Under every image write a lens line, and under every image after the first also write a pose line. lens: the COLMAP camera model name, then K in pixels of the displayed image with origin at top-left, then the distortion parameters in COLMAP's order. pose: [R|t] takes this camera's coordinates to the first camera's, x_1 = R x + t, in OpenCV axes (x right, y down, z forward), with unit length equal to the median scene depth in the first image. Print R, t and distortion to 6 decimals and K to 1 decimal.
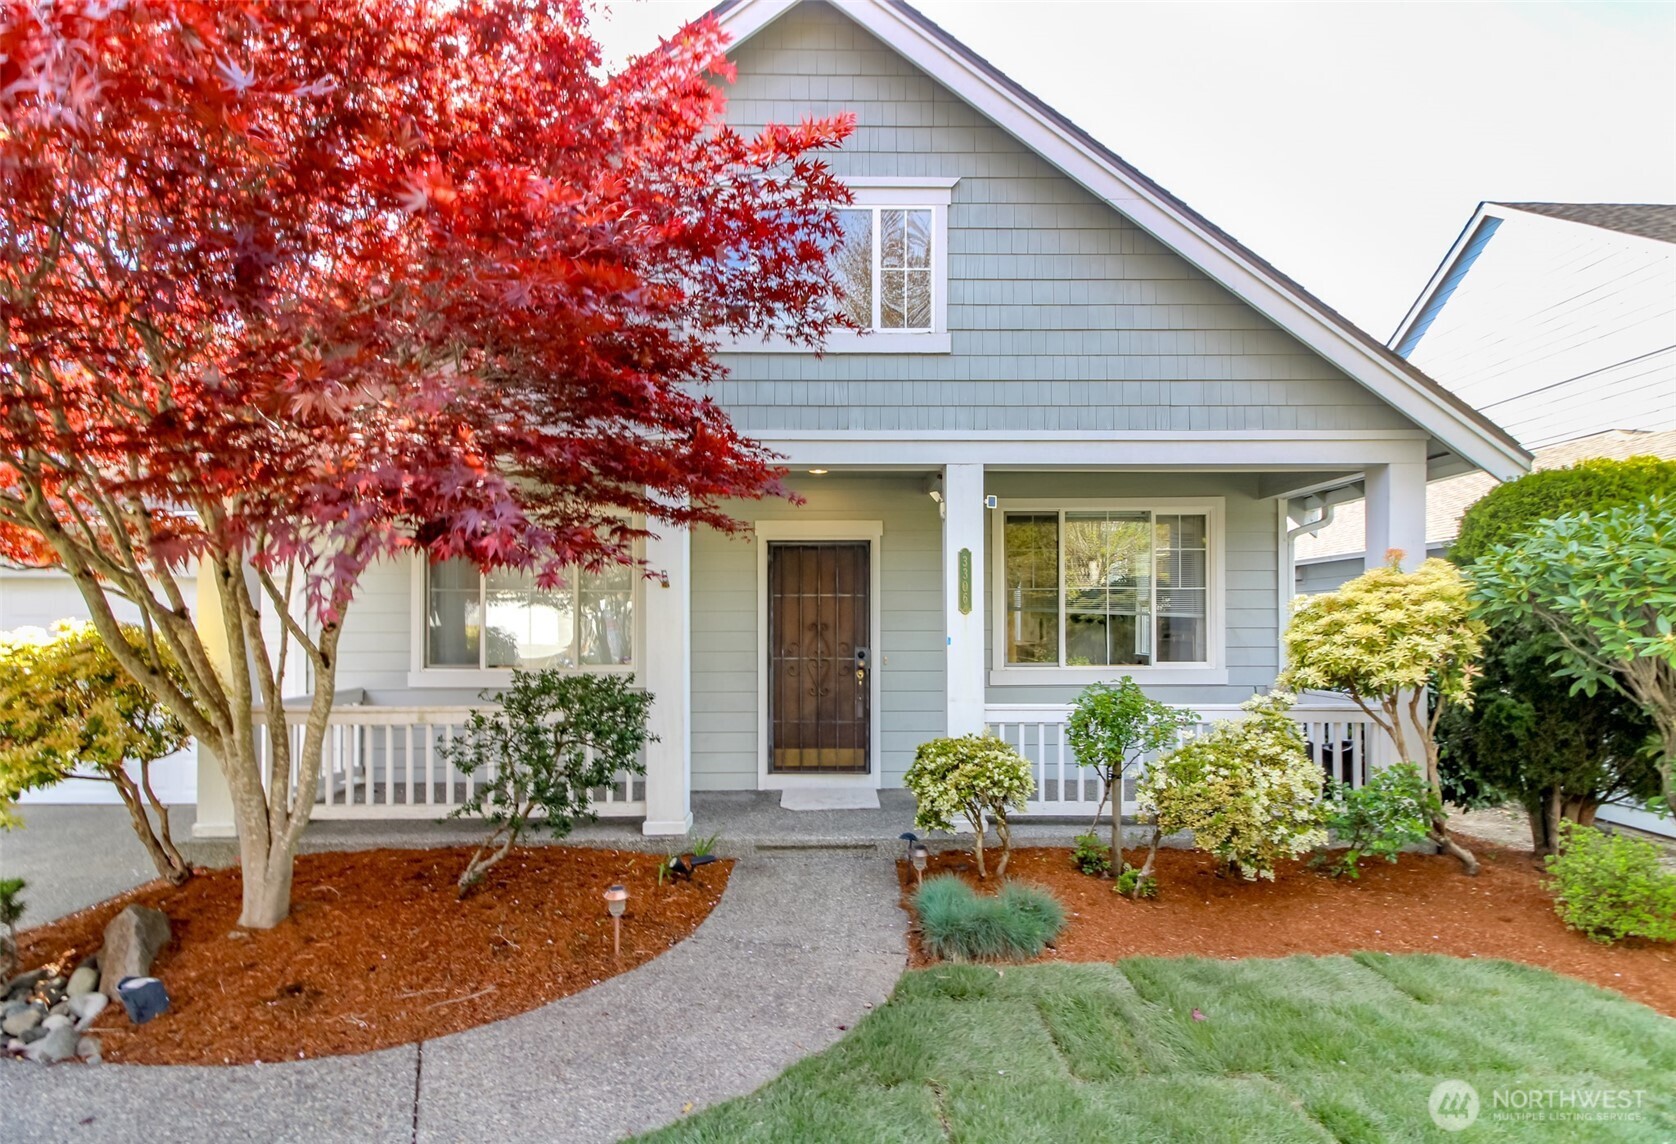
lens RADIAL K [[760.5, 0, 814.4], [0, 760.5, 630.0], [0, 0, 1]] dist [-0.001399, -0.000990]
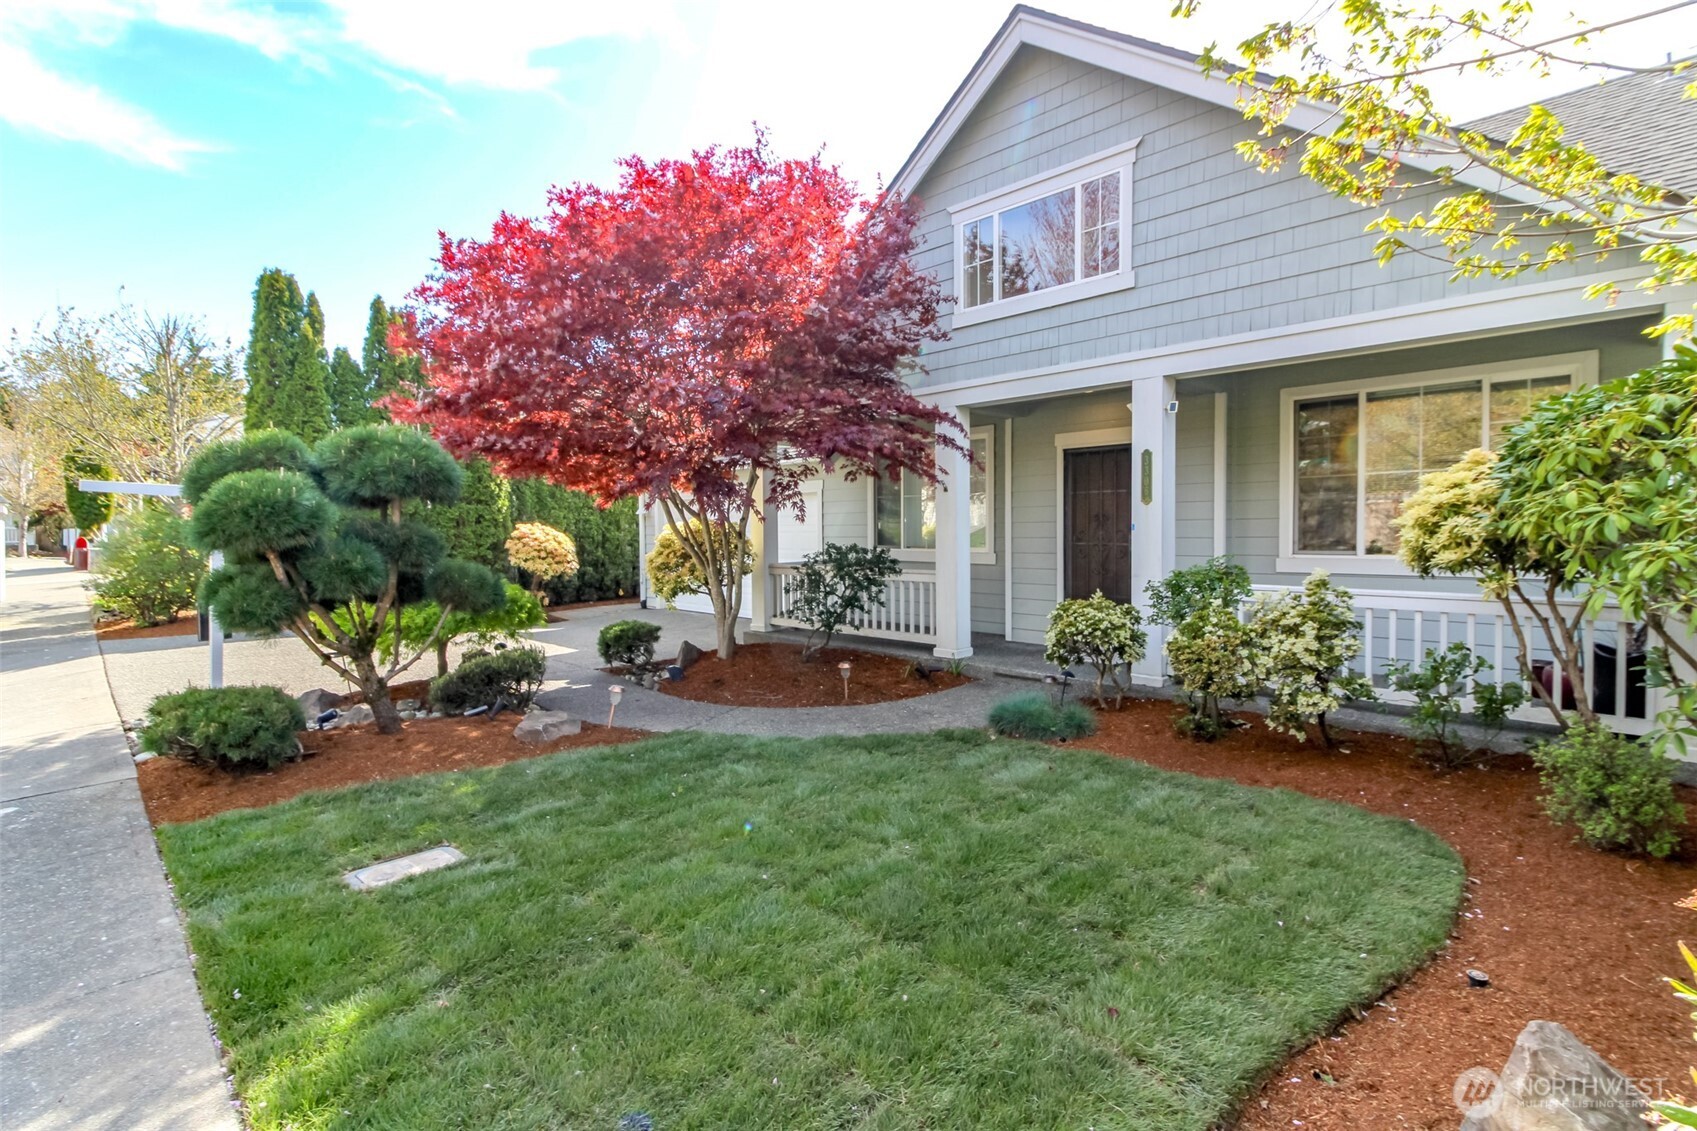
lens RADIAL K [[789.5, 0, 847.4], [0, 789.5, 568.2], [0, 0, 1]] dist [0.001690, -0.000114]
pose [[0.702237, 0.031740, -0.711235, 0.758260], [0.003570, 0.998836, 0.048100, 0.018267], [0.711934, -0.036316, 0.701307, -0.214385]]
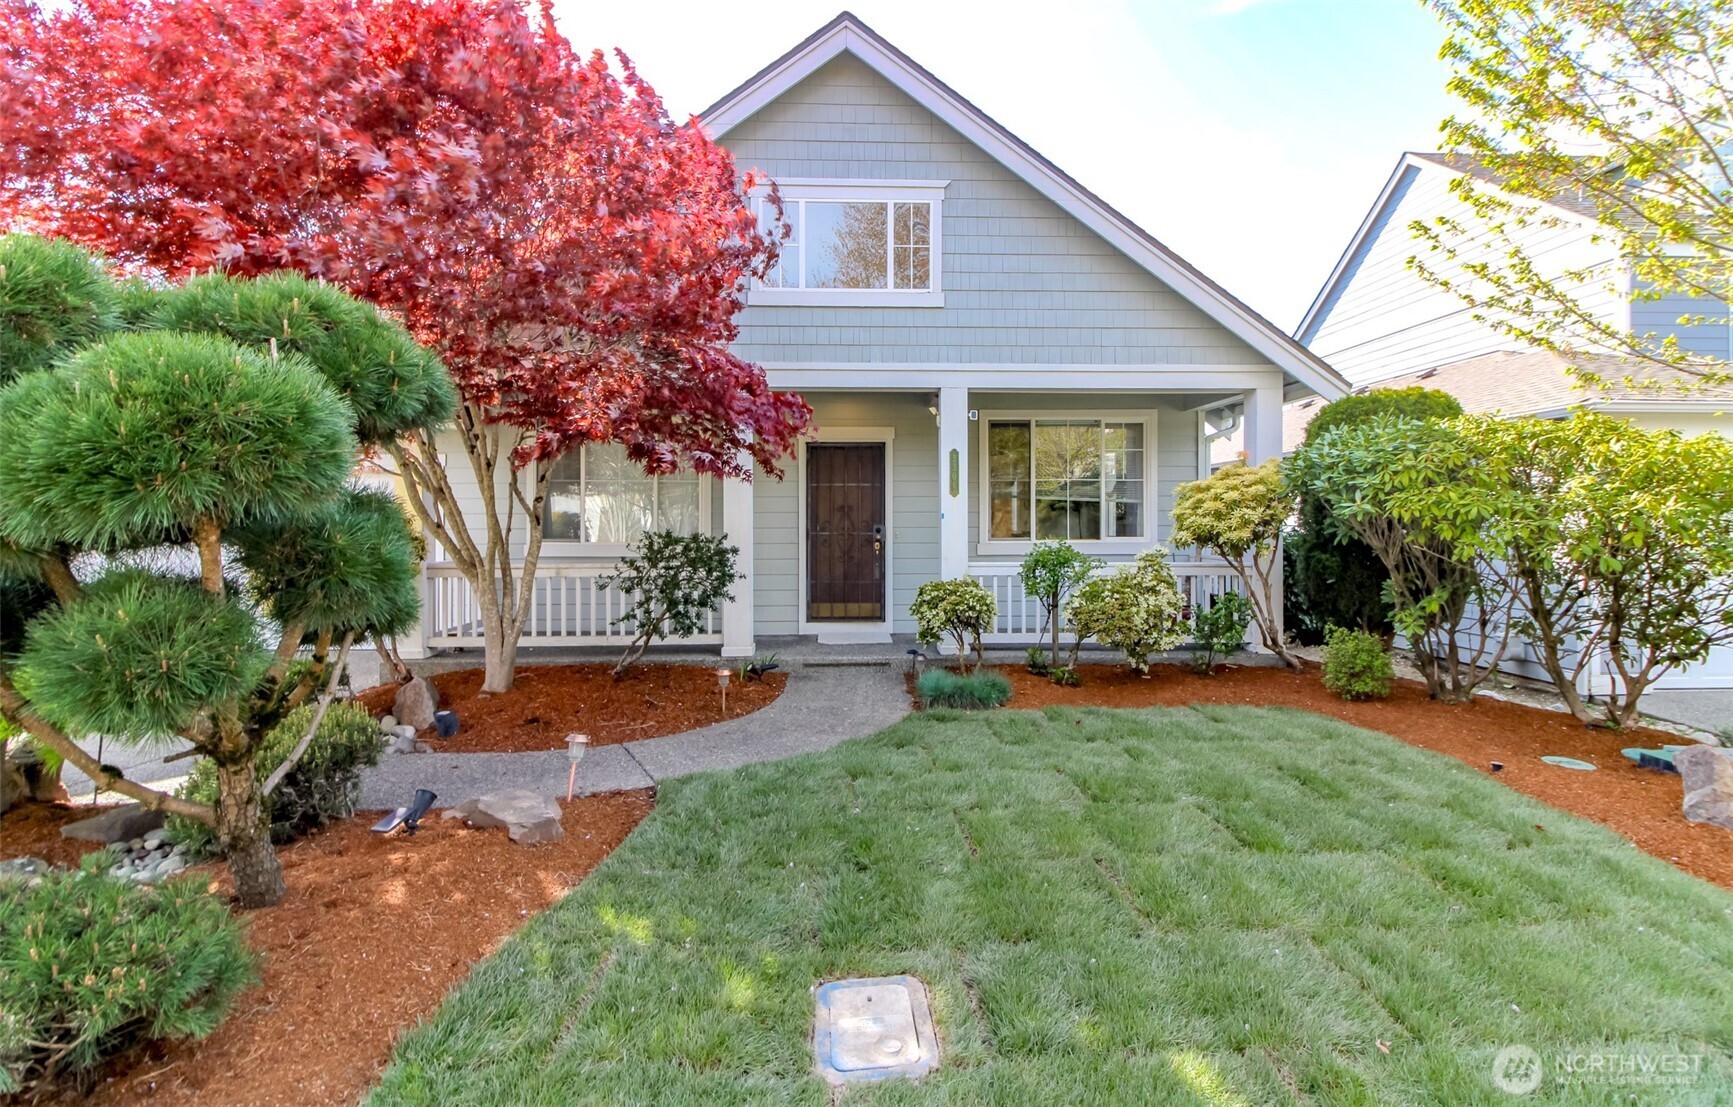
lens RADIAL K [[794.4, 0, 857.0], [0, 794.4, 543.5], [0, 0, 1]] dist [-0.001395, 0.000222]
pose [[0.999093, -0.001686, 0.042544, -0.040110], [0.001025, 0.999879, 0.015546, 0.041871], [-0.042565, -0.015488, 0.998974, -0.437683]]
